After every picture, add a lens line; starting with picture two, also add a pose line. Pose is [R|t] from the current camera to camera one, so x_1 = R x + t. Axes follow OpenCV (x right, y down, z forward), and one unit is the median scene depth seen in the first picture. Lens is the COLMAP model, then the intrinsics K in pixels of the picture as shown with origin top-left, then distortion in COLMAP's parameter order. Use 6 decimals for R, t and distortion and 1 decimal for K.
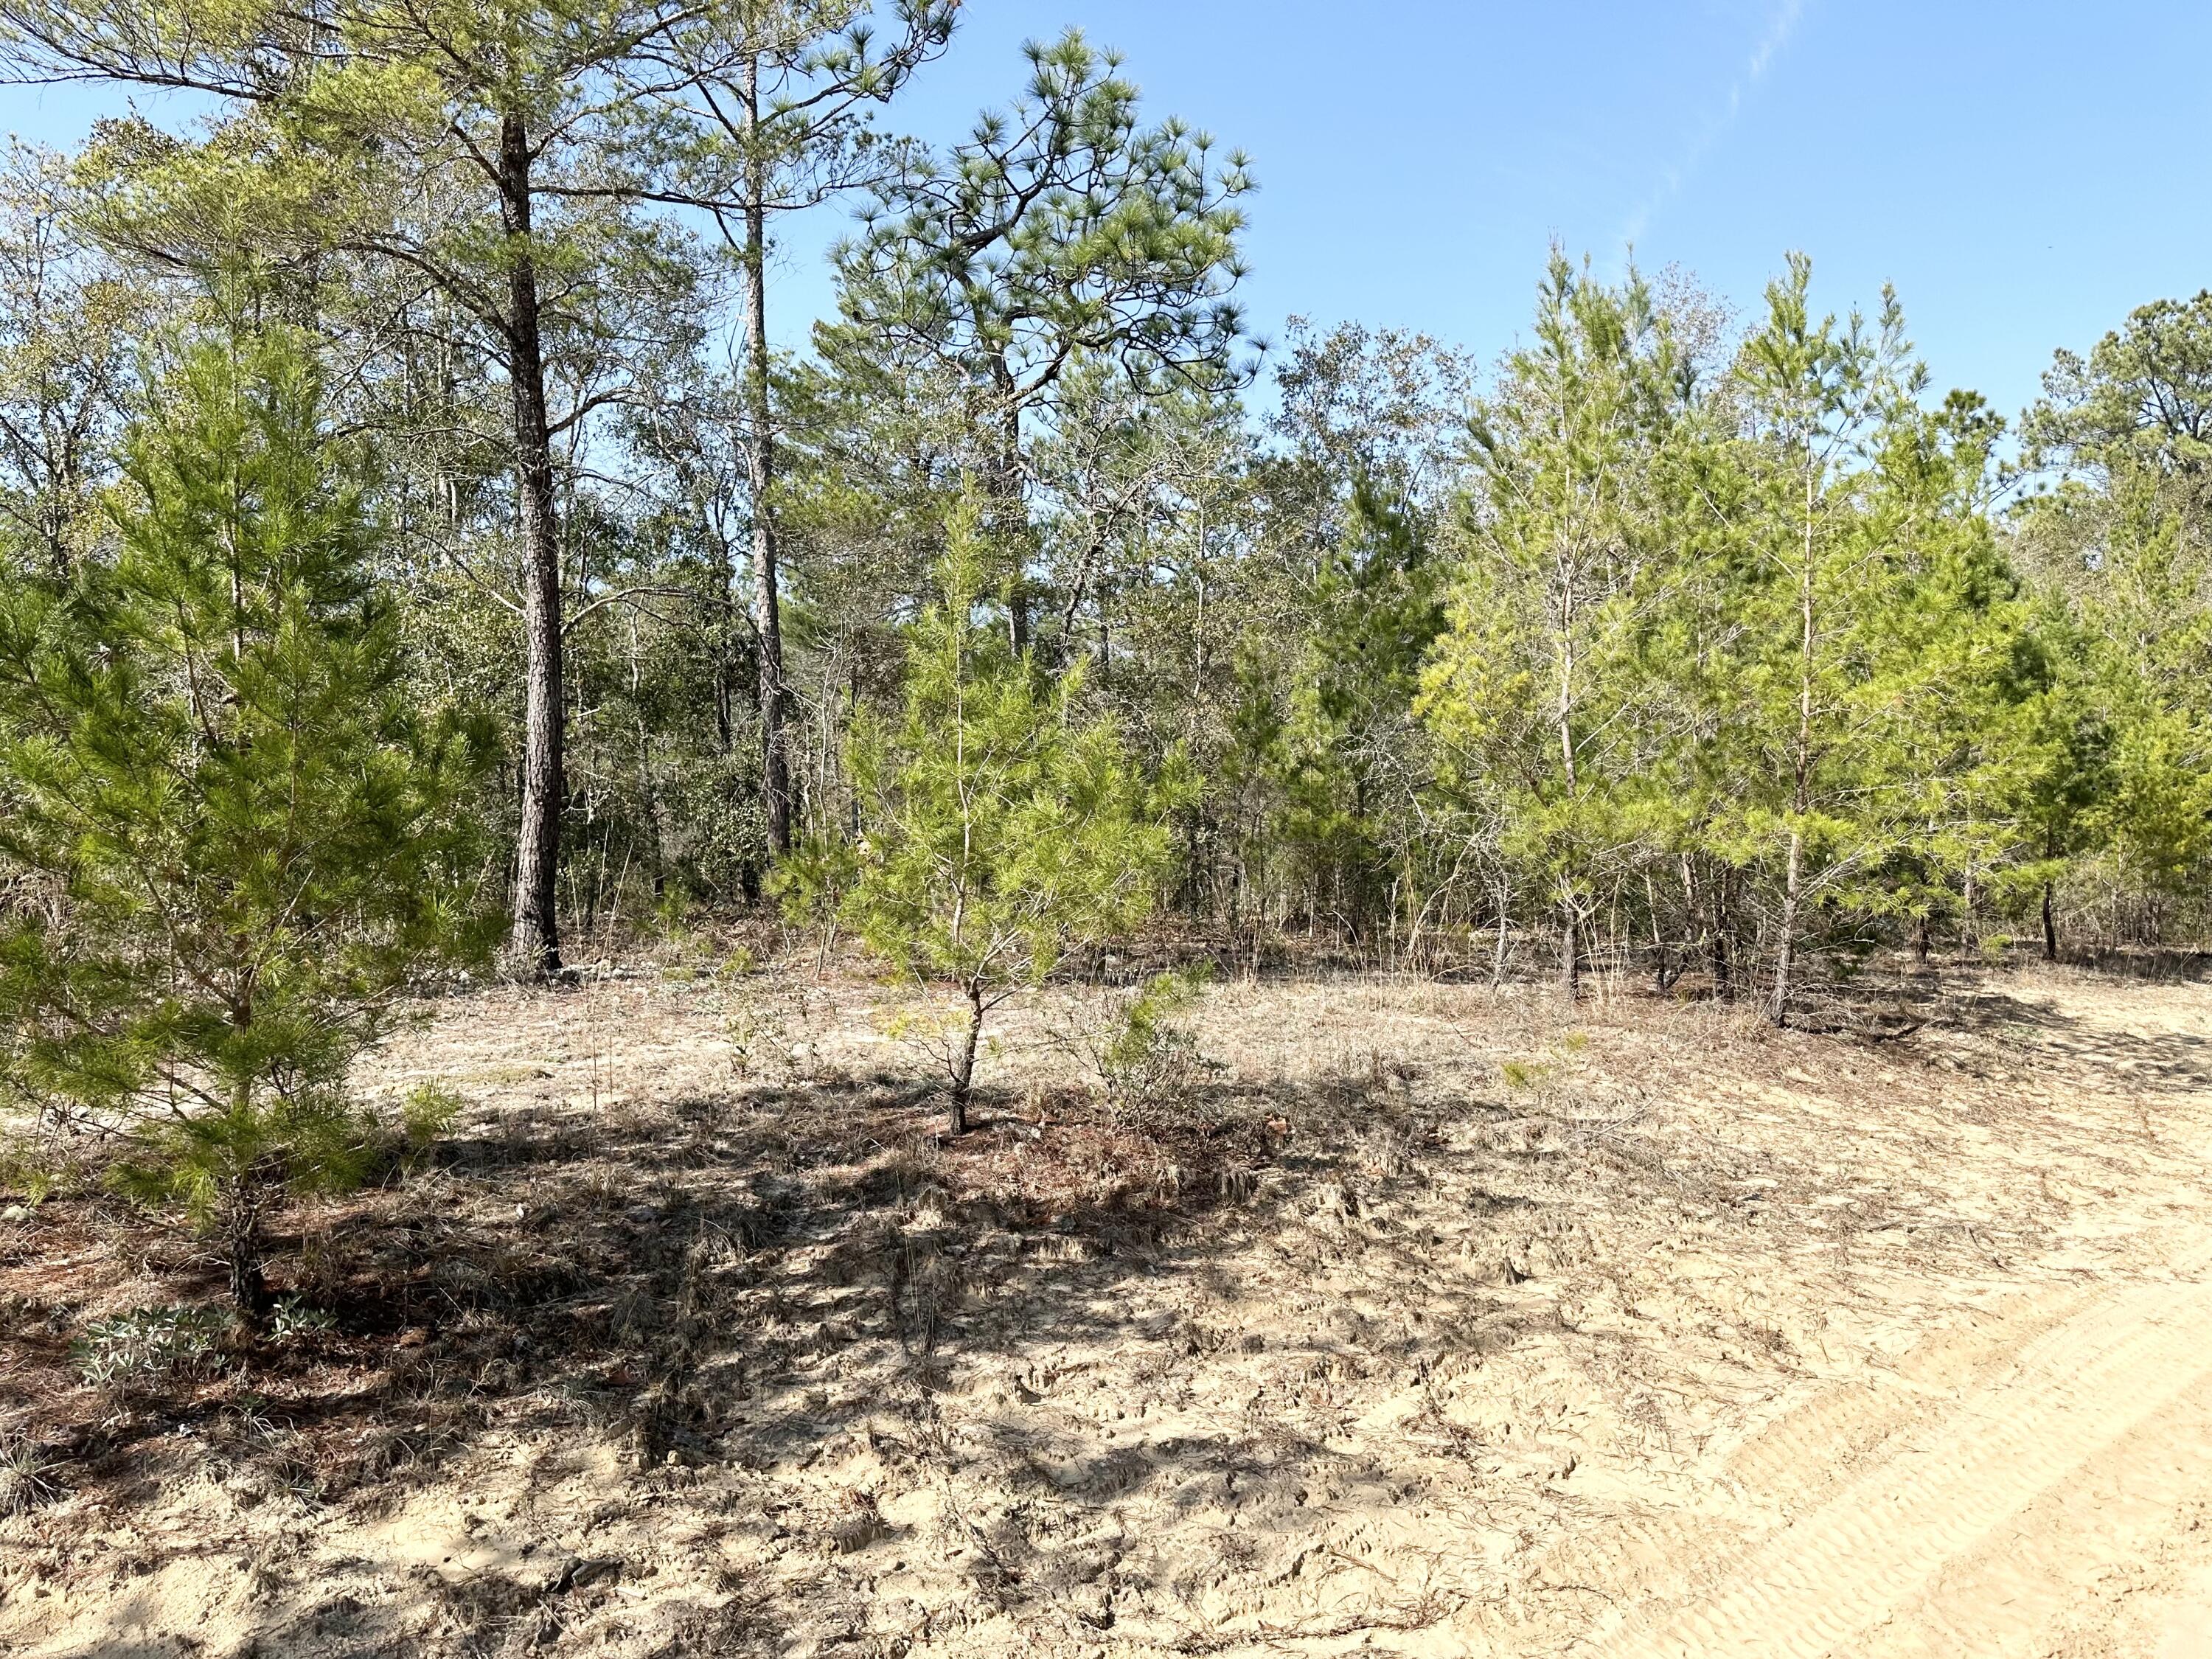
lens RADIAL K [[1528.9, 0, 1098.1], [0, 1528.9, 824.9], [0, 0, 1]] dist [0.020203, -0.034802]
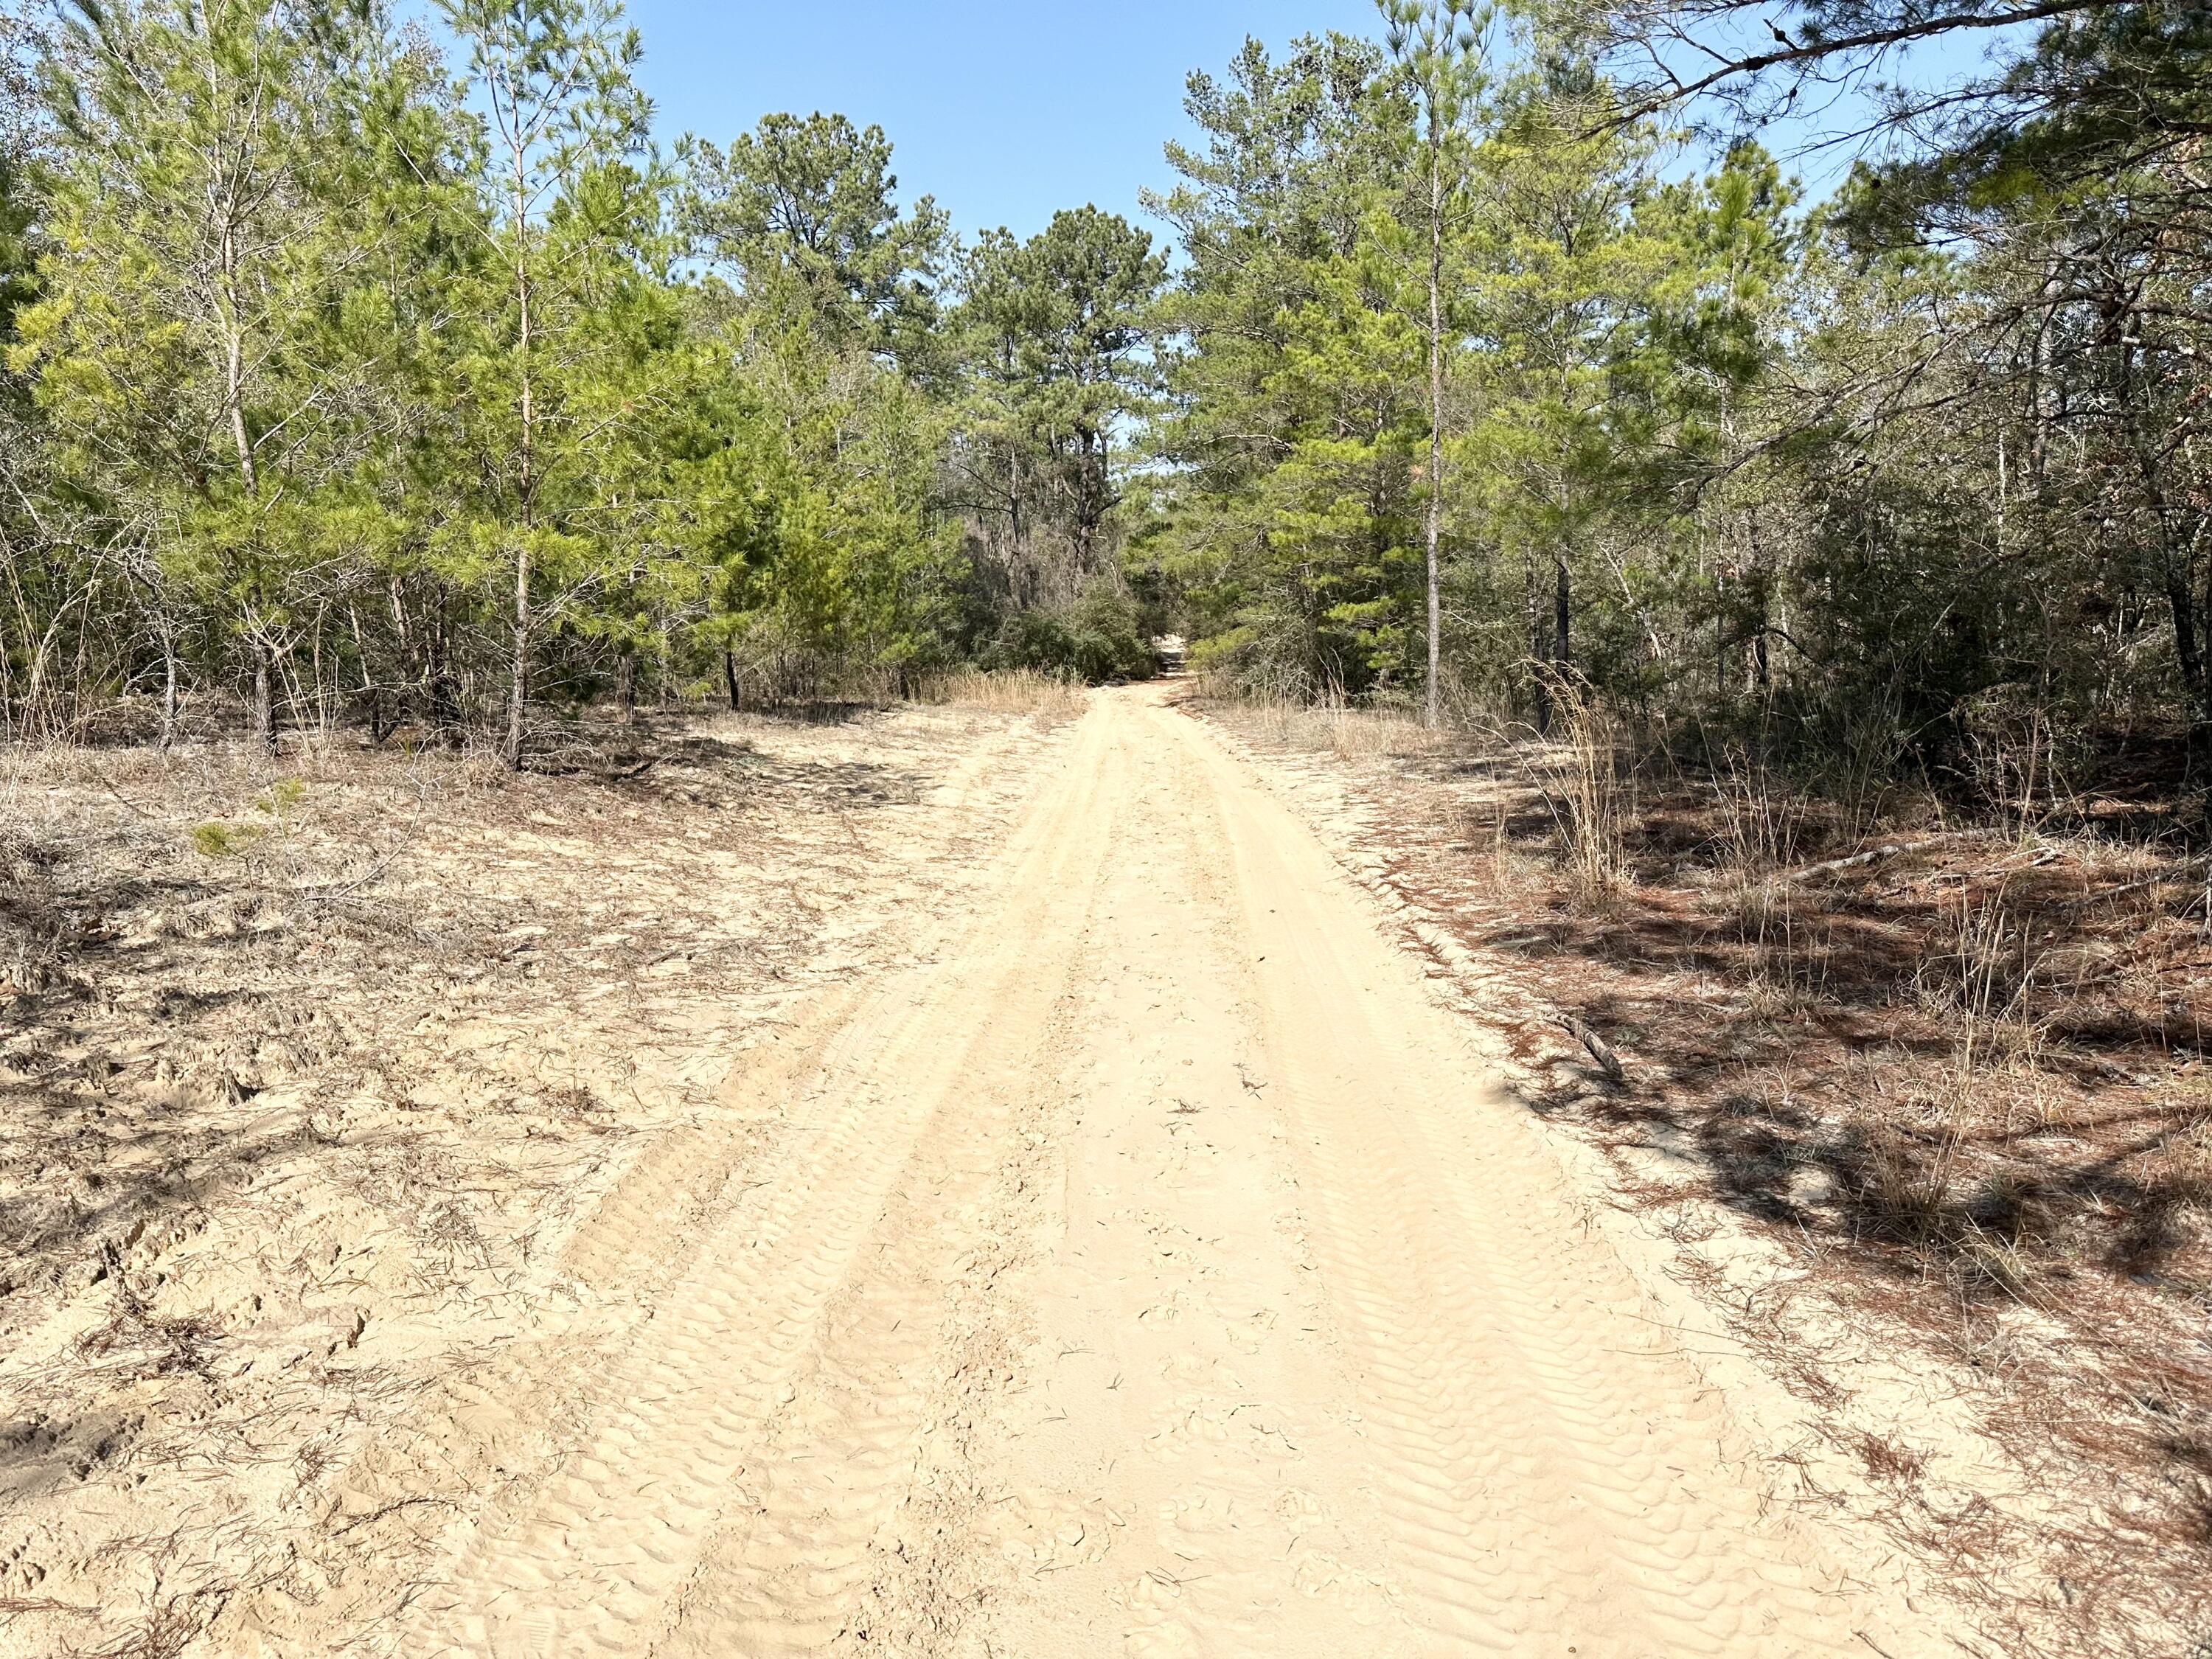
lens RADIAL K [[1528.9, 0, 1024.0], [0, 1528.9, 846.4], [0, 0, 1]] dist [0.020203, -0.034802]
pose [[0.714545, -0.098058, 0.692683, 0.039182], [-0.001757, 0.989873, 0.141942, 0.064312], [-0.699587, -0.102641, 0.707137, 0.203795]]
